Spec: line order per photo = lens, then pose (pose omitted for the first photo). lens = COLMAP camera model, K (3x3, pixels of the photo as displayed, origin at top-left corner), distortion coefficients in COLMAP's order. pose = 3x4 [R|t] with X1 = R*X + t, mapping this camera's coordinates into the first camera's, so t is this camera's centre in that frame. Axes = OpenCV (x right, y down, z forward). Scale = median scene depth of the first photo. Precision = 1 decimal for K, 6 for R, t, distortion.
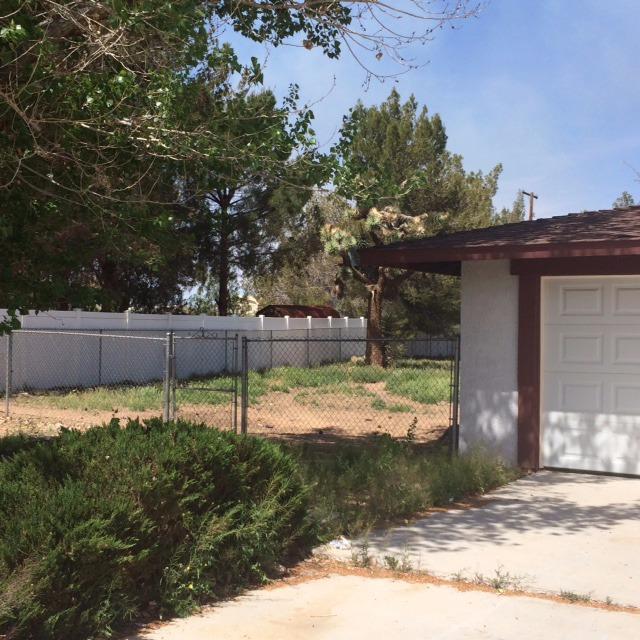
lens RADIAL K [[730.3, 0, 320.0], [0, 730.3, 320.0], [0, 0, 1]] dist [0.081251, -0.081971]
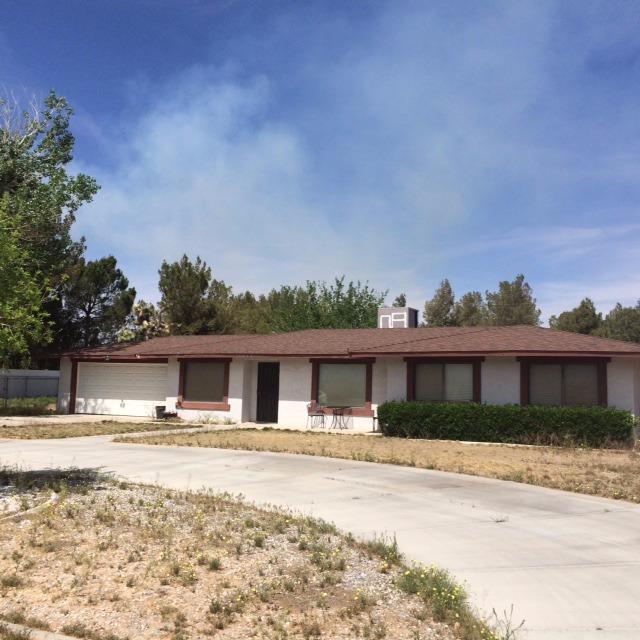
lens RADIAL K [[730.3, 0, 320.0], [0, 730.3, 320.0], [0, 0, 1]] dist [0.081251, -0.081971]
pose [[0.997186, 0.026438, -0.070149, 0.726289], [-0.031526, 0.996873, -0.072455, -0.017145], [0.068014, 0.074462, 0.994902, -1.071020]]
